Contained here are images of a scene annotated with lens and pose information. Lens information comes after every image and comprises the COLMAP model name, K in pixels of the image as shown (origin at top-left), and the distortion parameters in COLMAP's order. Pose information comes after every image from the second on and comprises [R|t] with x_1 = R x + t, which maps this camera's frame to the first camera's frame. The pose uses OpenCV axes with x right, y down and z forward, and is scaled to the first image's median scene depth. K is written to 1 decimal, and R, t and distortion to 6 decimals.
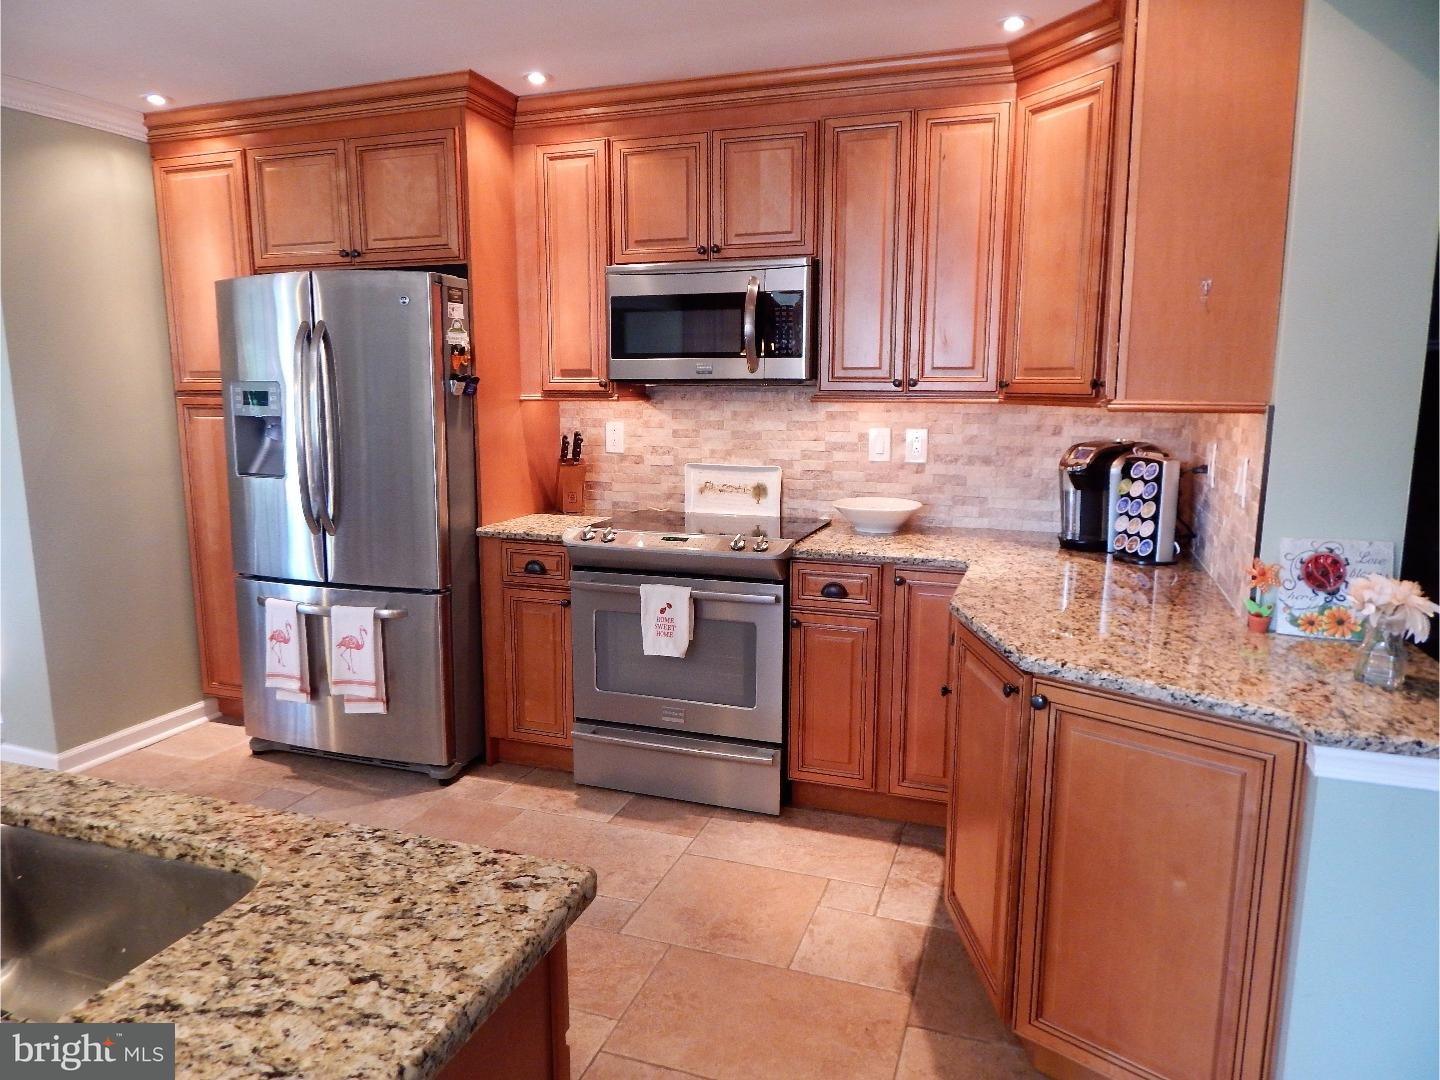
lens RADIAL K [[952.4, 0, 730.7], [0, 952.4, 526.2], [0, 0, 1]] dist [-0.004434, -0.004577]
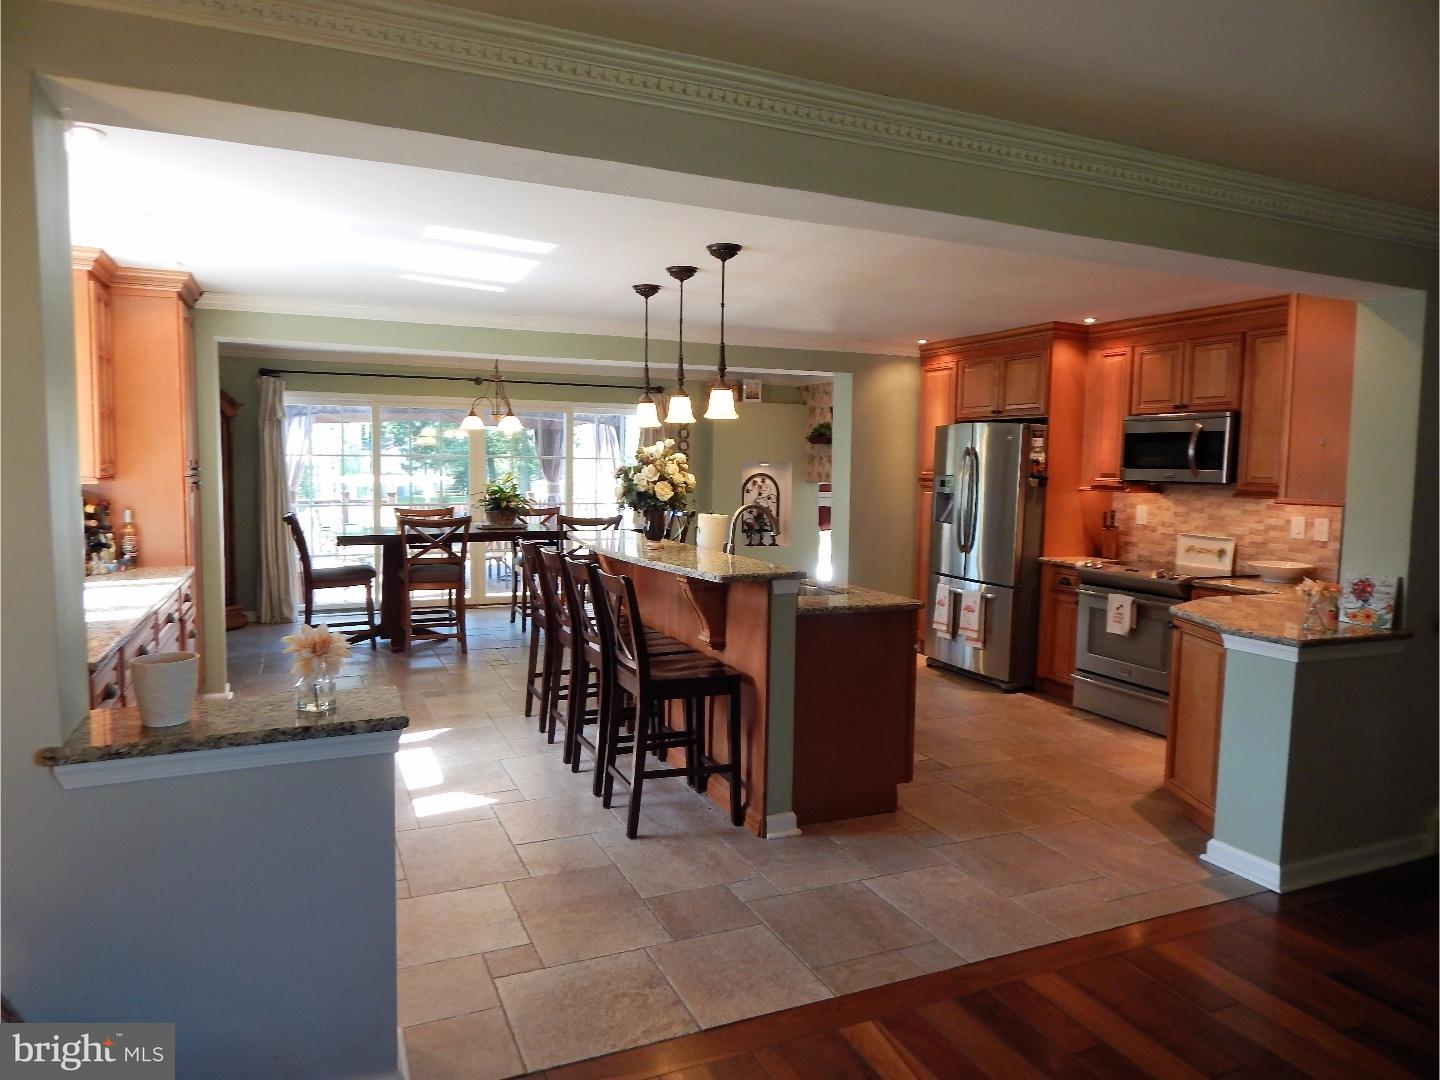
lens RADIAL K [[952.4, 0, 718.4], [0, 952.4, 539.3], [0, 0, 1]] dist [-0.004434, -0.004577]
pose [[0.685488, 0.073572, -0.724357, 0.642768], [-0.132653, 0.990850, -0.024895, 0.095913], [0.715897, 0.113153, 0.688976, -0.723188]]
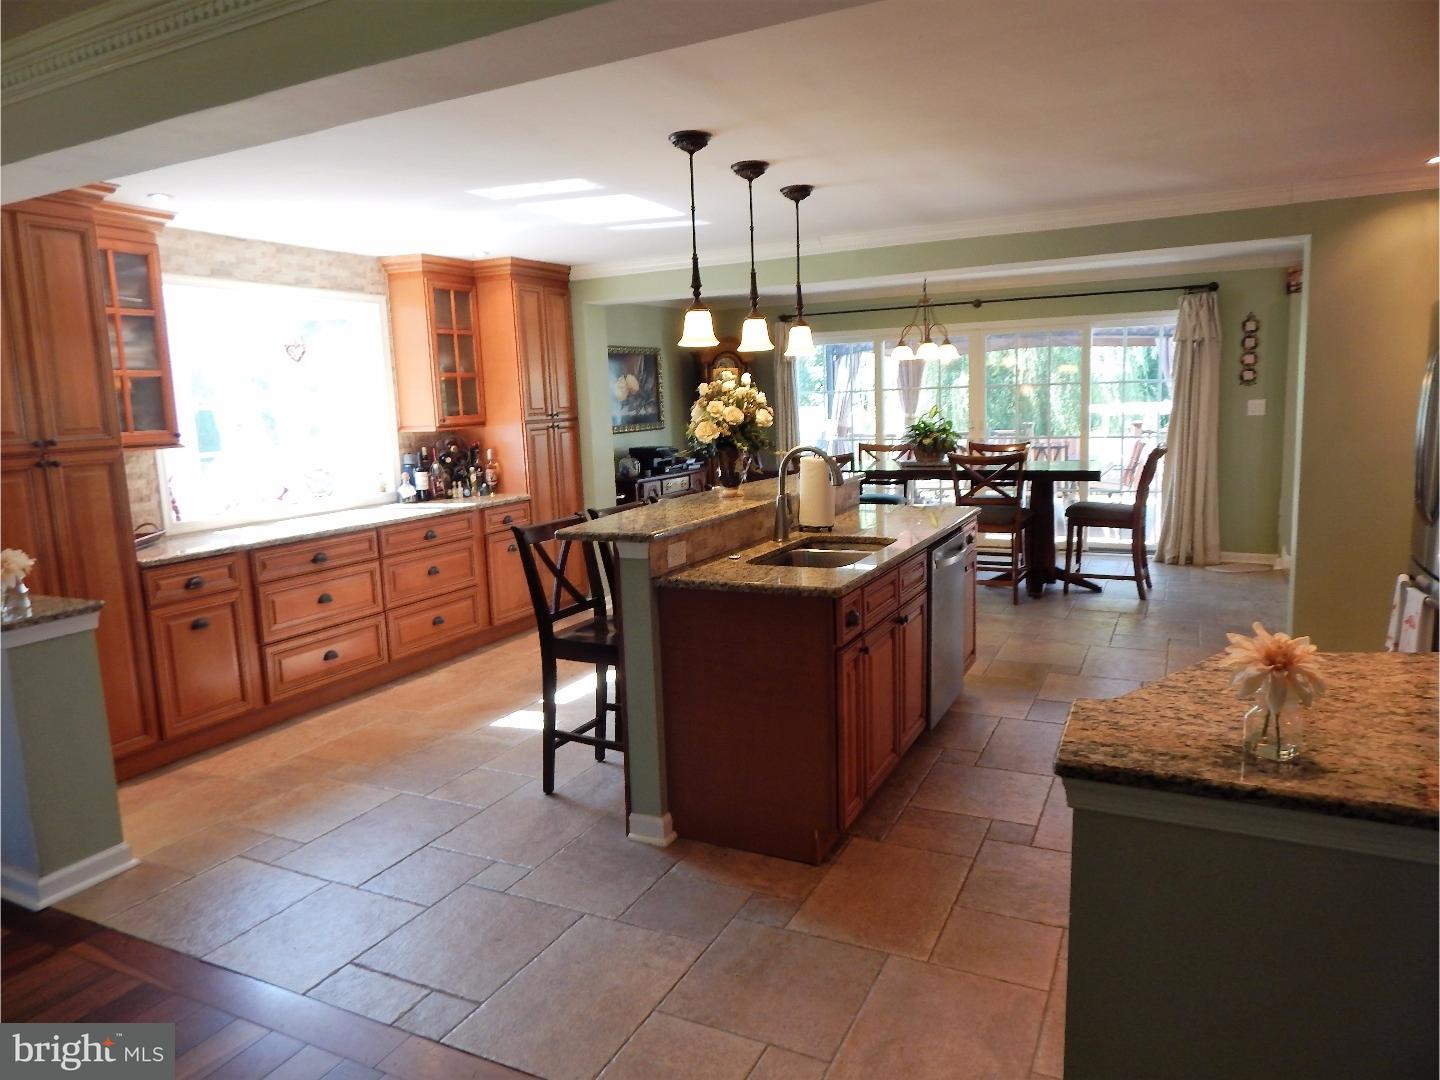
lens RADIAL K [[952.4, 0, 707.9], [0, 952.4, 537.3], [0, 0, 1]] dist [-0.004434, -0.004577]
pose [[-0.125230, 0.151067, -0.980559, 0.790227], [-0.123501, 0.978279, 0.166488, -0.061262], [0.984411, 0.141950, -0.103853, 0.267731]]
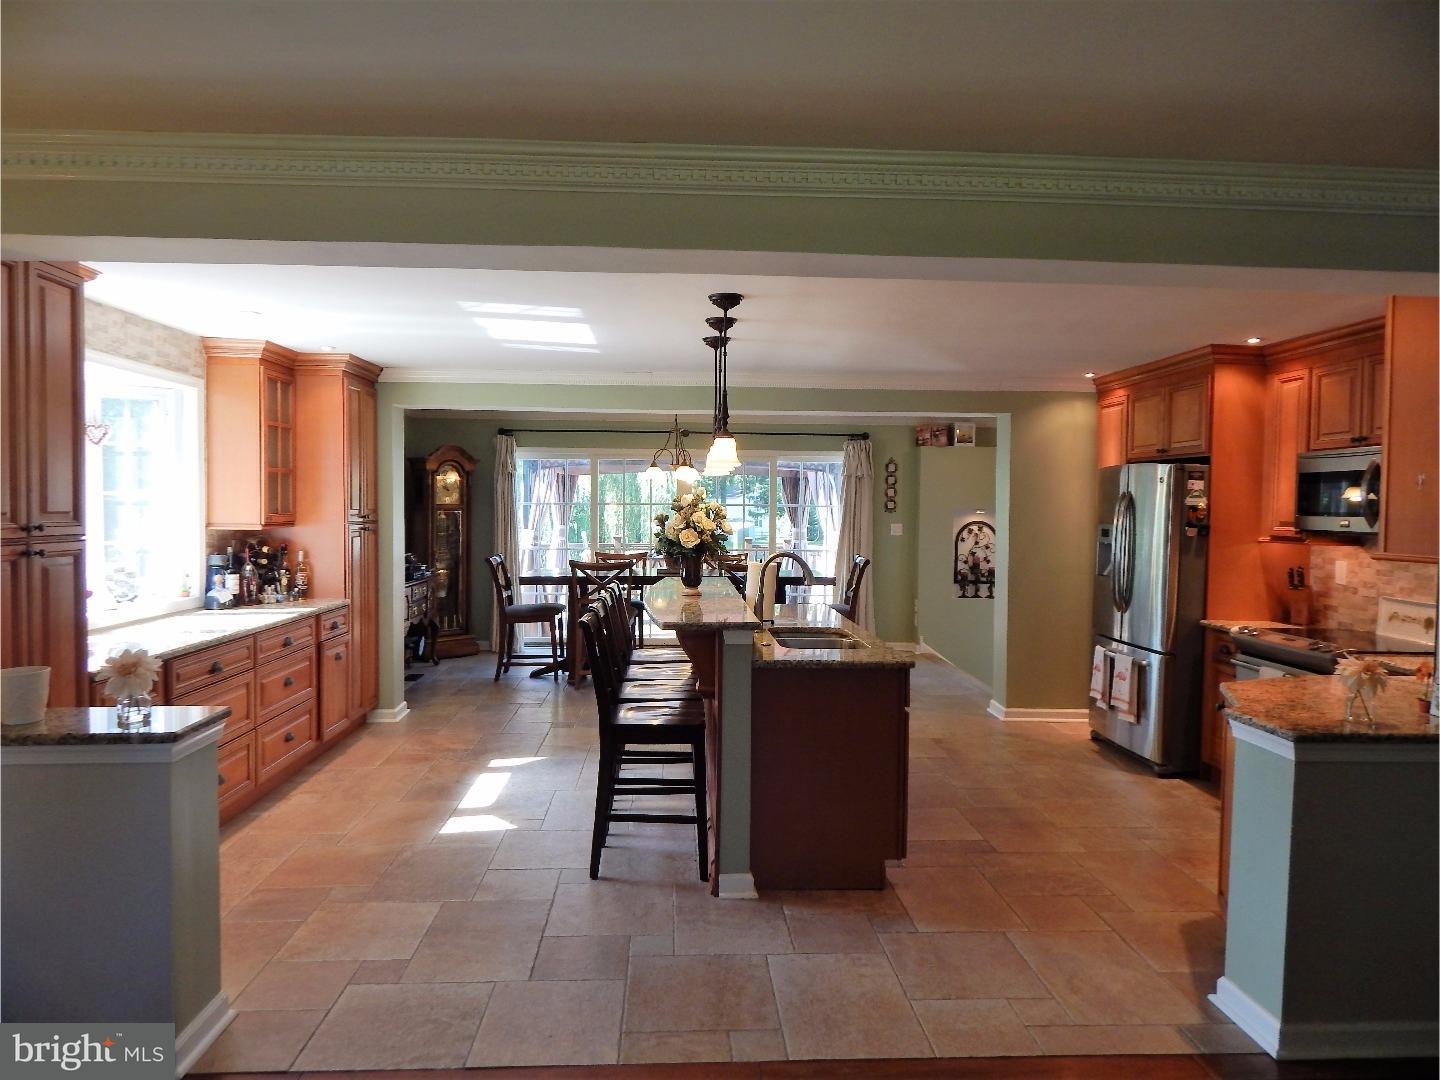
lens RADIAL K [[953.4, 0, 716.1], [0, 953.4, 539.3], [0, 0, 1]] dist [0.000592, -0.010440]
pose [[0.377483, 0.041555, -0.925084, 0.882281], [-0.158586, 0.987135, -0.020369, 0.029328], [0.912336, 0.154395, 0.379216, -0.346438]]
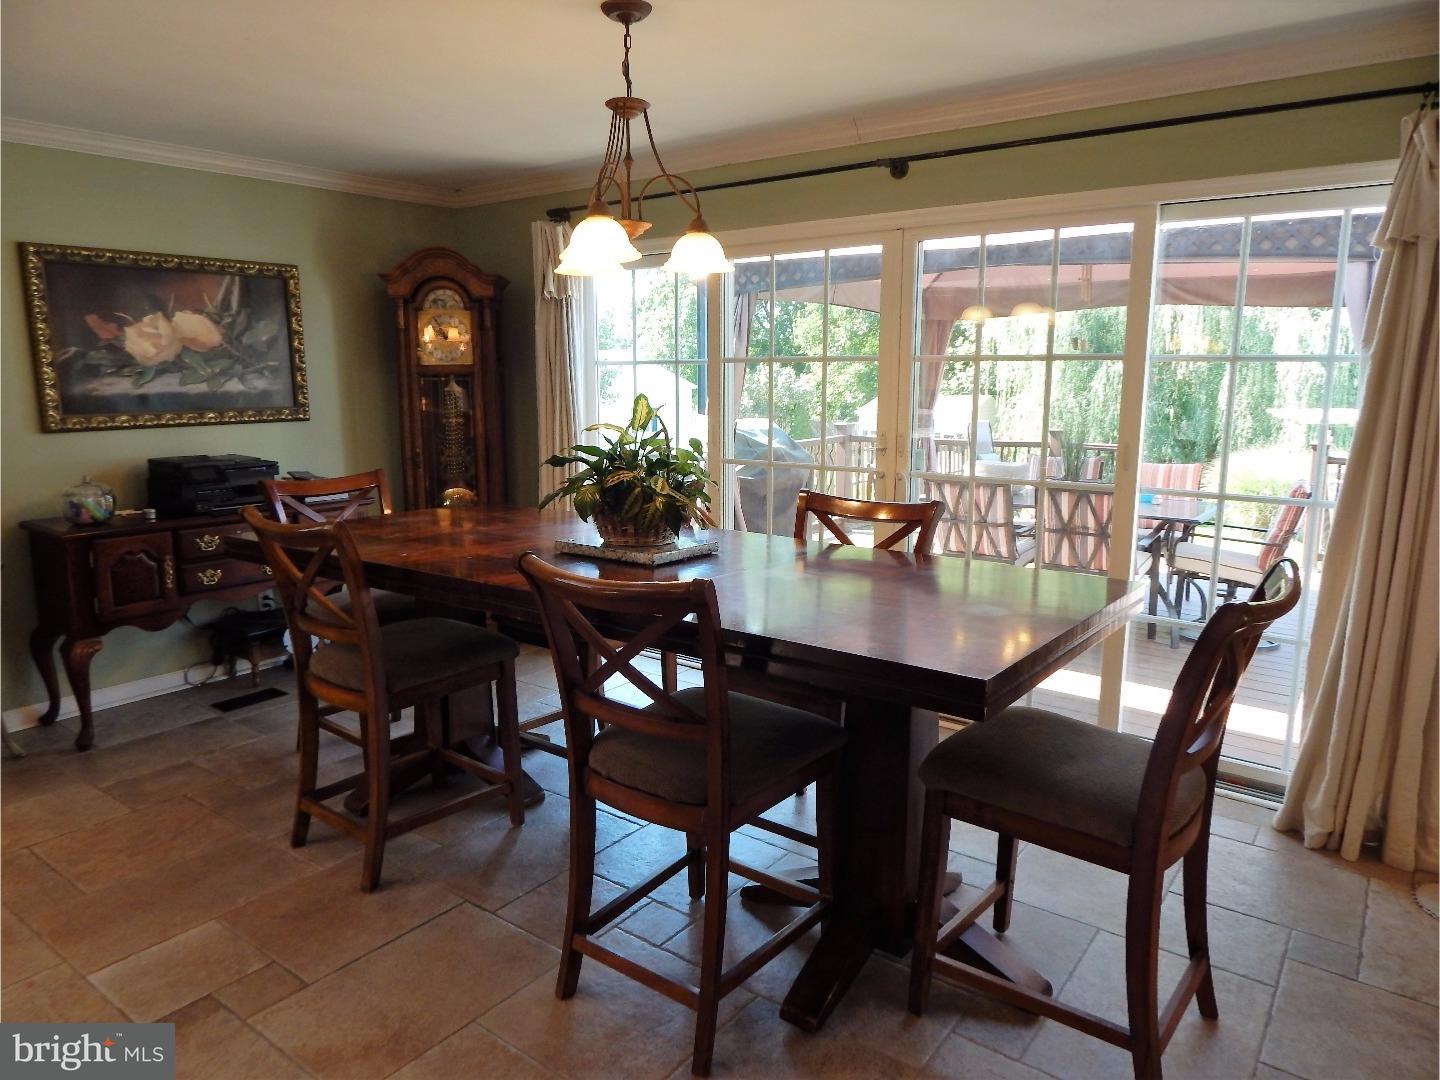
lens RADIAL K [[952.4, 0, 715.0], [0, 952.4, 535.4], [0, 0, 1]] dist [-0.004434, -0.004577]
pose [[-0.304902, 0.160989, -0.938678, -0.654059], [-0.153115, 0.964502, 0.215153, -0.128063], [0.939995, 0.209327, -0.269429, 0.793265]]
